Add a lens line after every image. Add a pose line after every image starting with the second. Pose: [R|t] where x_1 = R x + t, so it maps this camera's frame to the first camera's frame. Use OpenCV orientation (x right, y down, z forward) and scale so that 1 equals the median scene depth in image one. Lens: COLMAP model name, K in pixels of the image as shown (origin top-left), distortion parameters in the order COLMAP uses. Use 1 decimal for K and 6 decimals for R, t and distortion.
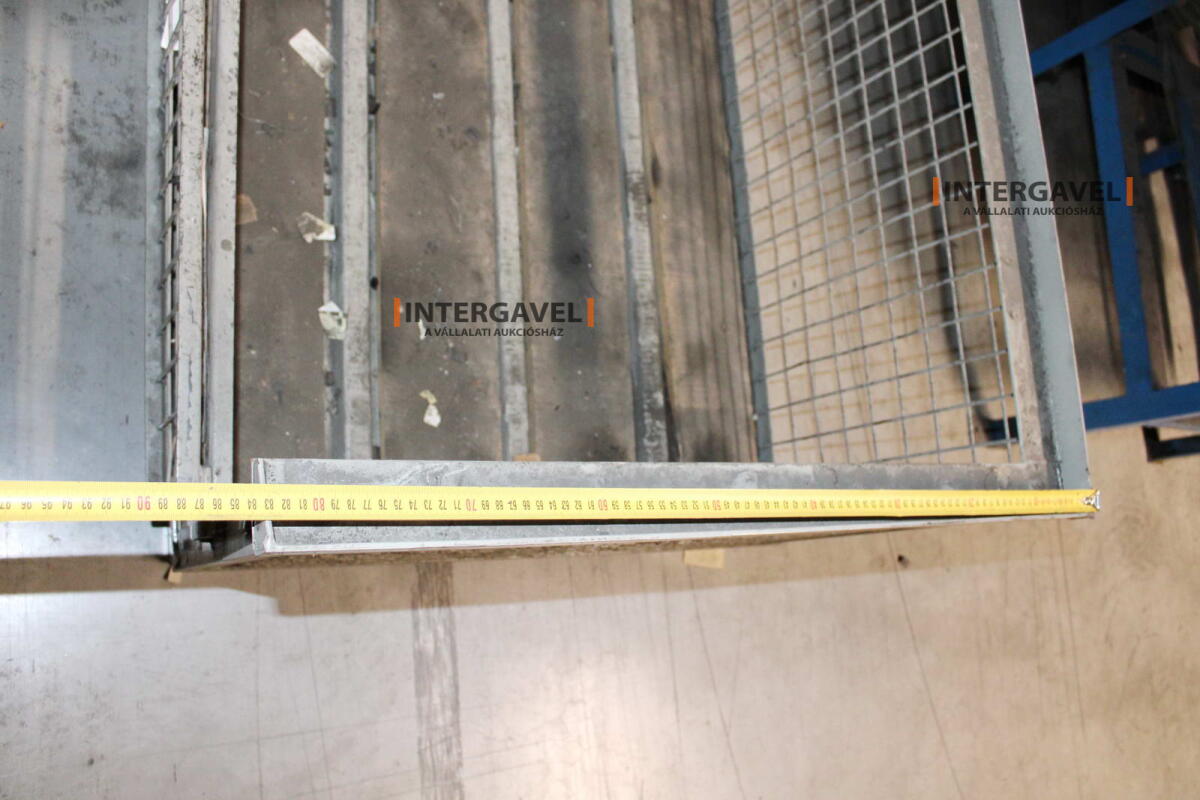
lens RADIAL K [[996.6, 0, 600.0], [0, 996.6, 400.0], [0, 0, 1]] dist [-0.164423, 0.139099]
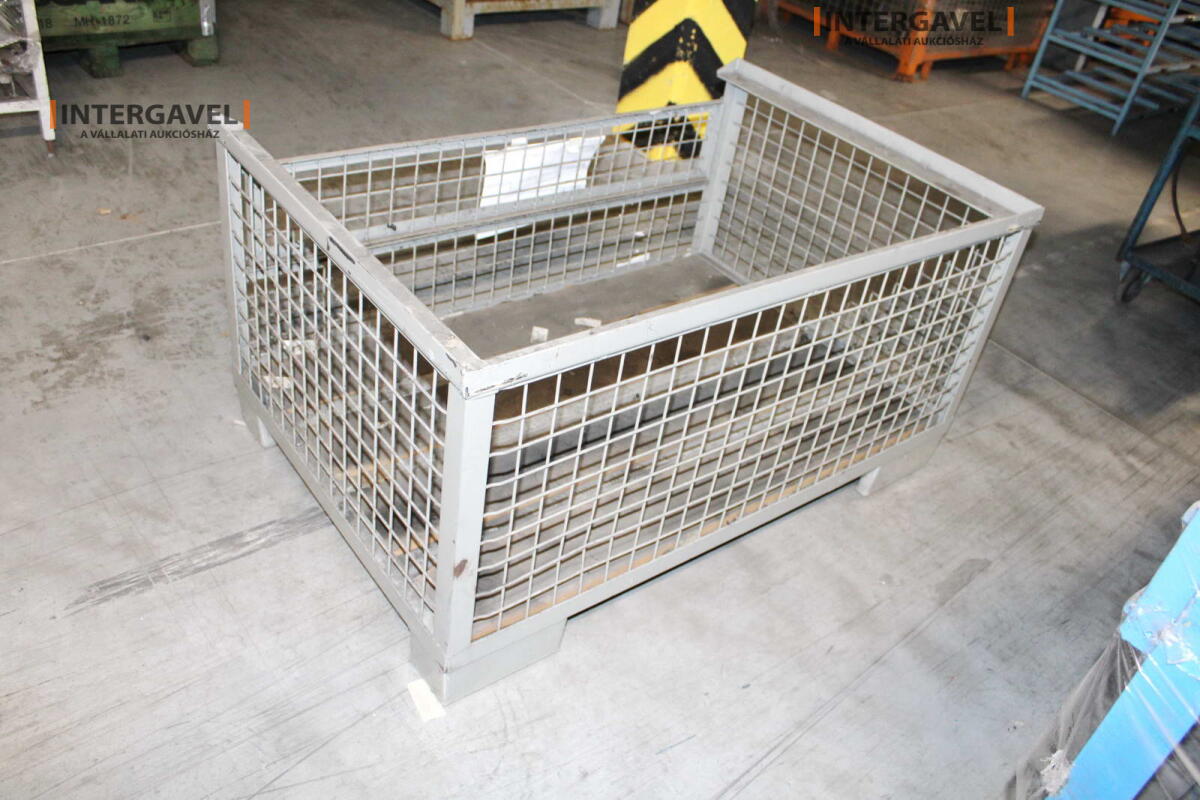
lens RADIAL K [[996.6, 0, 600.0], [0, 996.6, 400.0], [0, 0, 1]] dist [-0.164423, 0.139099]
pose [[0.537284, 0.051437, -0.841832, 1.239944], [-0.777058, 0.418230, -0.470388, 0.435350], [0.327884, 0.906884, 0.264677, 0.641857]]
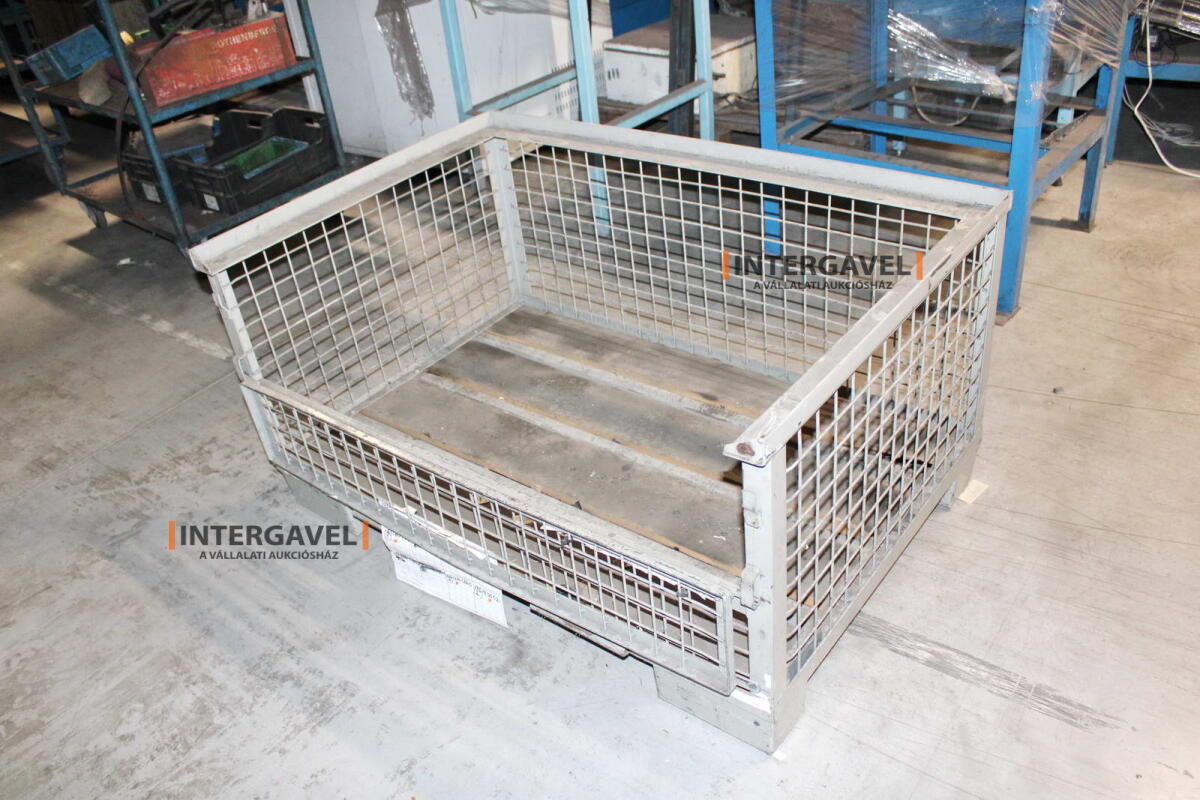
lens RADIAL K [[996.6, 0, 600.0], [0, 996.6, 400.0], [0, 0, 1]] dist [-0.164423, 0.139099]
pose [[0.514381, -0.832891, 0.204216, -0.388297], [0.809662, 0.393205, -0.435703, 0.335313], [0.282594, 0.389464, 0.876618, -0.408008]]
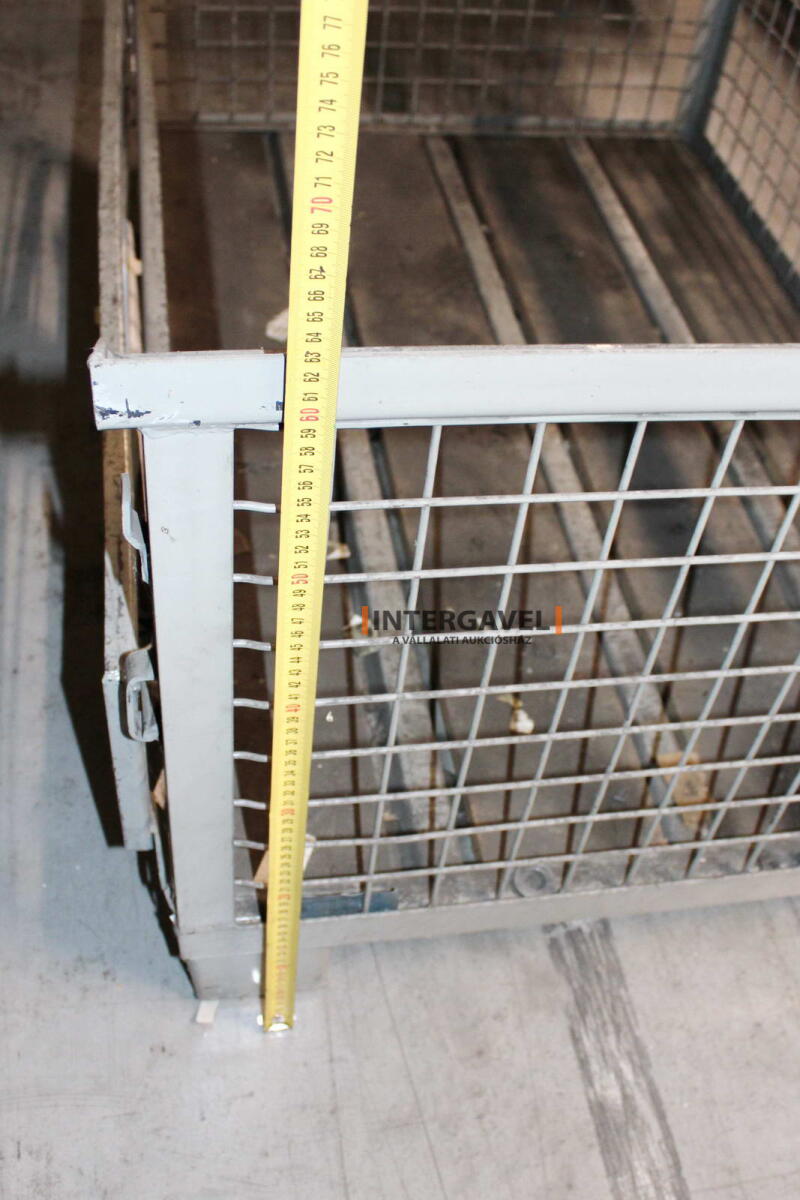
lens RADIAL K [[1266.3, 0, 399.7], [0, 1266.3, 617.7], [0, 0, 1]] dist [-0.162557, 0.109635]
pose [[0.897772, -0.348332, -0.269575, 0.019477], [0.177888, 0.846637, -0.501560, 0.369331], [0.402941, 0.402332, 0.822051, 0.192559]]
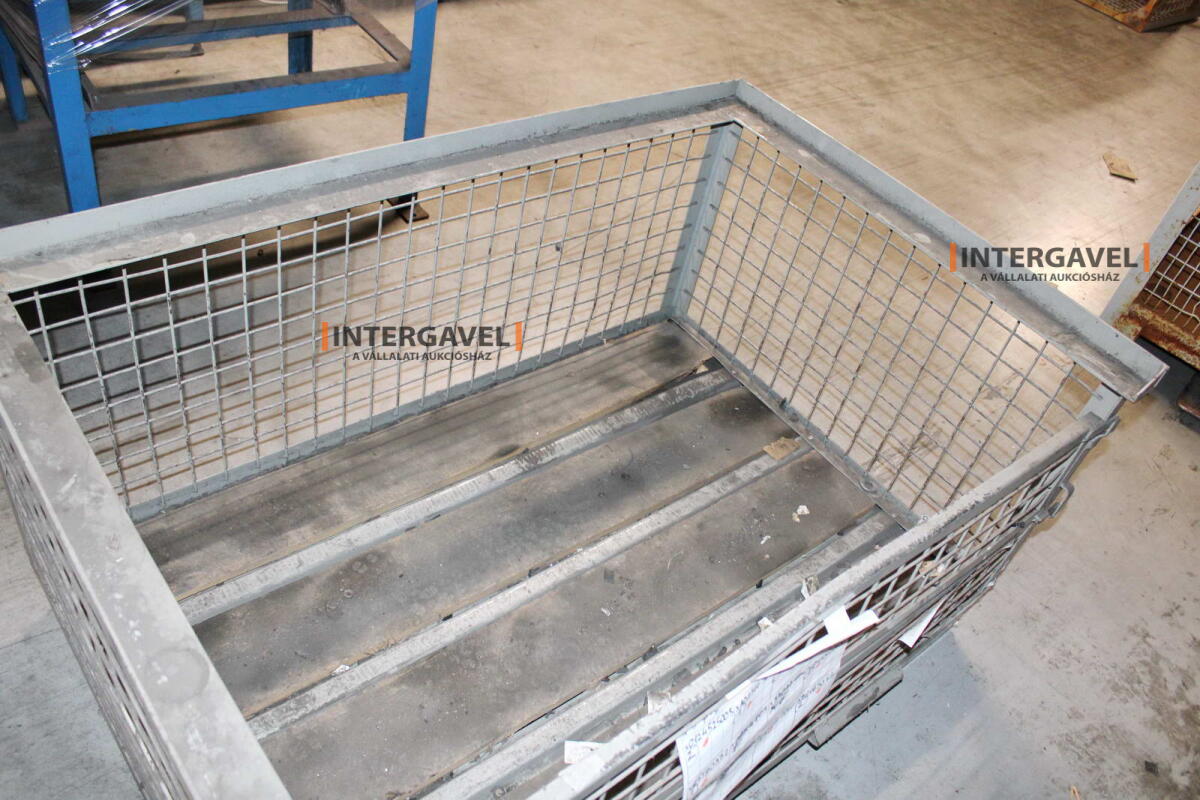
lens RADIAL K [[996.6, 0, 600.0], [0, 996.6, 400.0], [0, 0, 1]] dist [-0.164423, 0.139099]
pose [[-0.382050, -0.918336, 0.103426, -0.056304], [0.696036, -0.212320, 0.685897, -1.067348], [-0.607924, 0.334035, 0.720312, 0.100323]]
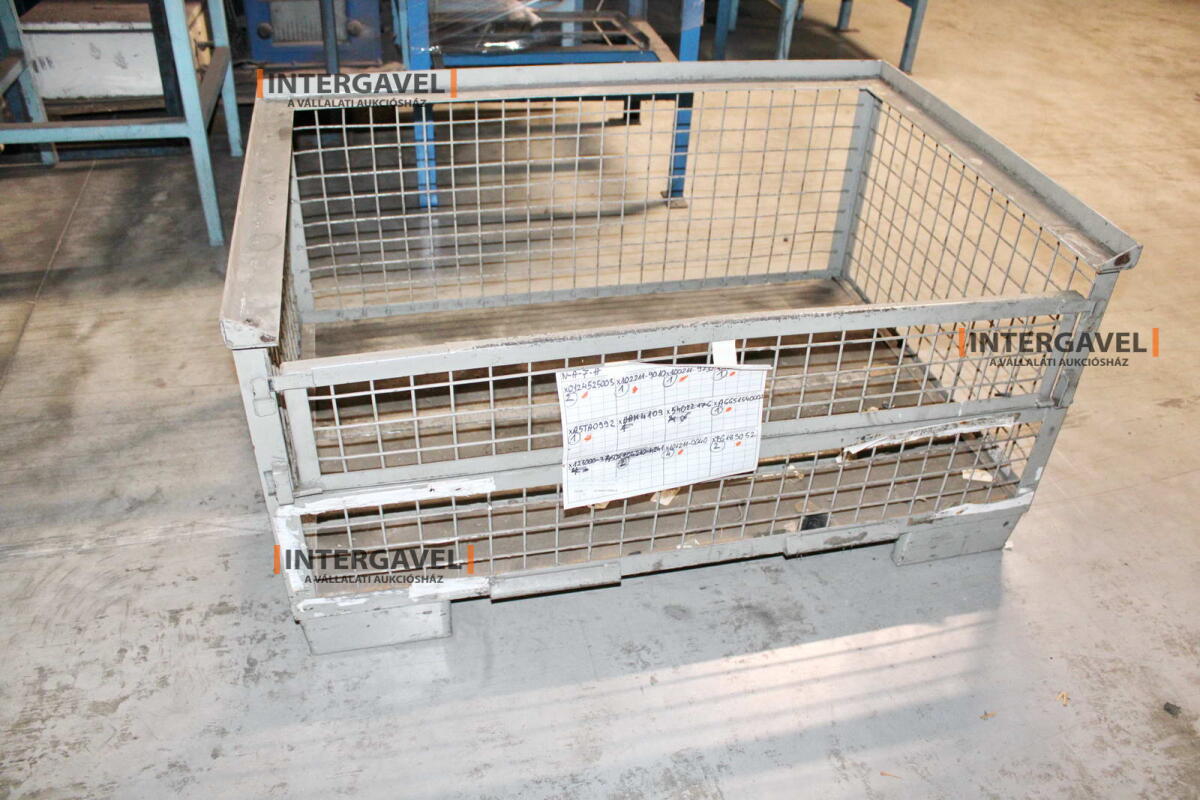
lens RADIAL K [[996.6, 0, 600.0], [0, 996.6, 400.0], [0, 0, 1]] dist [-0.164423, 0.139099]
pose [[-0.109973, -0.925107, 0.363432, -0.650170], [0.943548, 0.017774, 0.330759, -0.882423], [-0.312447, 0.379290, 0.870928, -0.242692]]
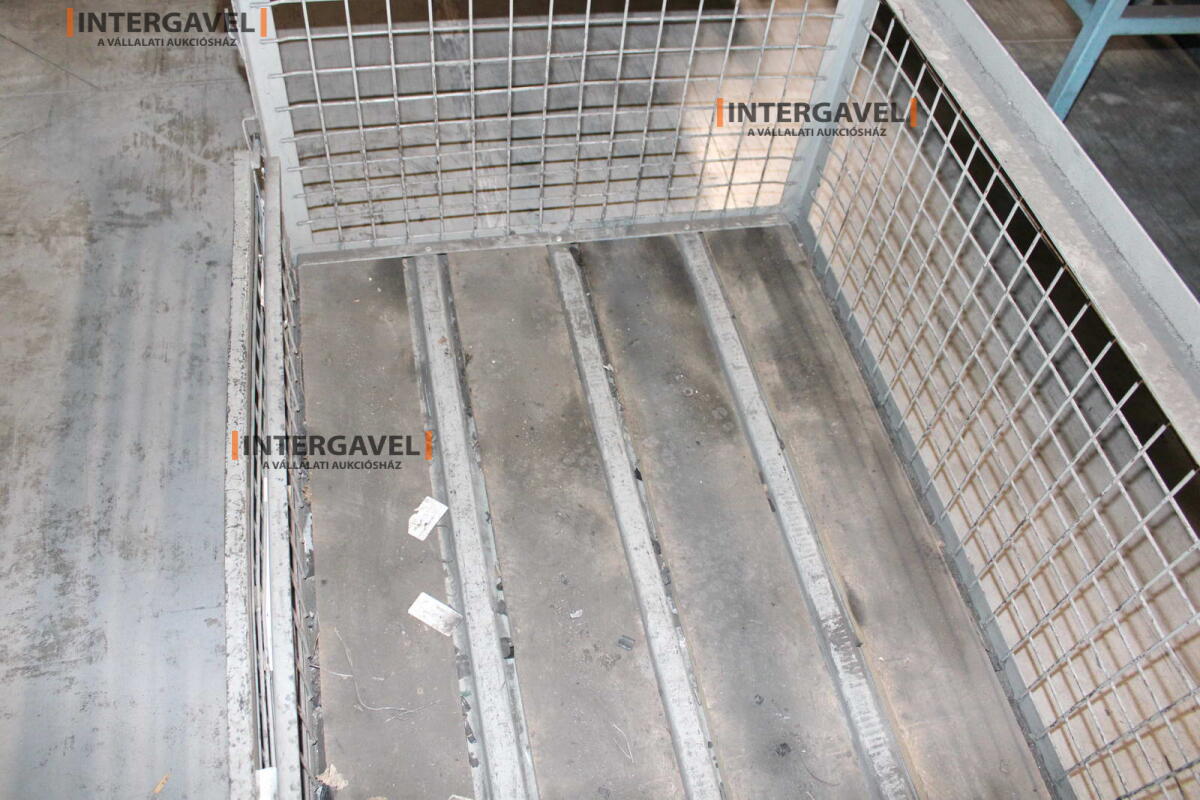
lens RADIAL K [[996.6, 0, 600.0], [0, 996.6, 400.0], [0, 0, 1]] dist [-0.164423, 0.139099]
pose [[0.887919, -0.364284, -0.280886, 0.185393], [0.226030, 0.877335, -0.423314, -0.095271], [0.400637, 0.312380, 0.861341, 0.165703]]
